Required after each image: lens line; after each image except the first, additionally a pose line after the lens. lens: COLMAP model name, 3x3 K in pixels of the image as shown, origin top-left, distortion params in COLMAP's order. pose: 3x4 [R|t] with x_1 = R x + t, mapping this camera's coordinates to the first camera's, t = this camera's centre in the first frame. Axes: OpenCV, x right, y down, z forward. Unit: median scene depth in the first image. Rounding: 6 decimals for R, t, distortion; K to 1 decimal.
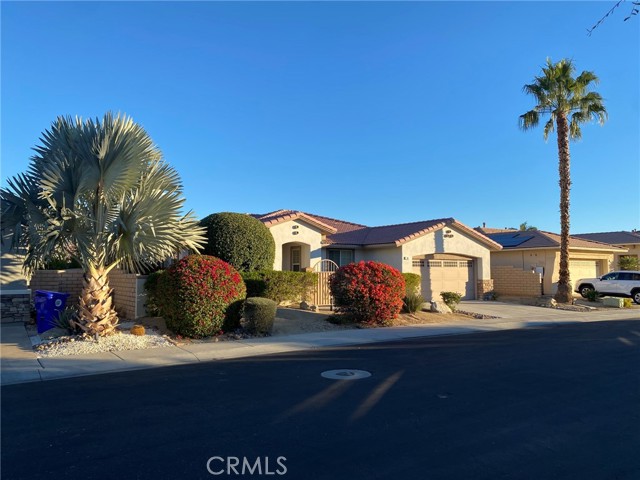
lens RADIAL K [[485.6, 0, 320.0], [0, 485.6, 240.0], [0, 0, 1]] dist [0.101218, -0.000067]
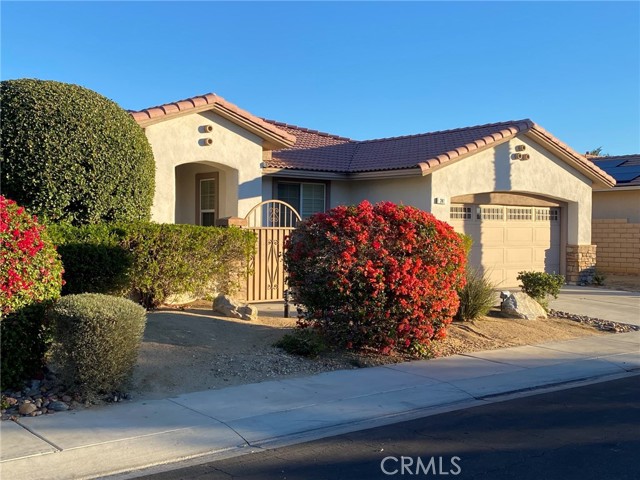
lens RADIAL K [[756.8, 0, 320.0], [0, 756.8, 240.0], [0, 0, 1]] dist [0.134245, -0.007305]
pose [[0.996025, 0.007499, 0.088753, -0.006979], [-0.014504, 0.996805, 0.078551, 0.021929], [-0.087880, -0.079526, 0.992952, 0.307385]]
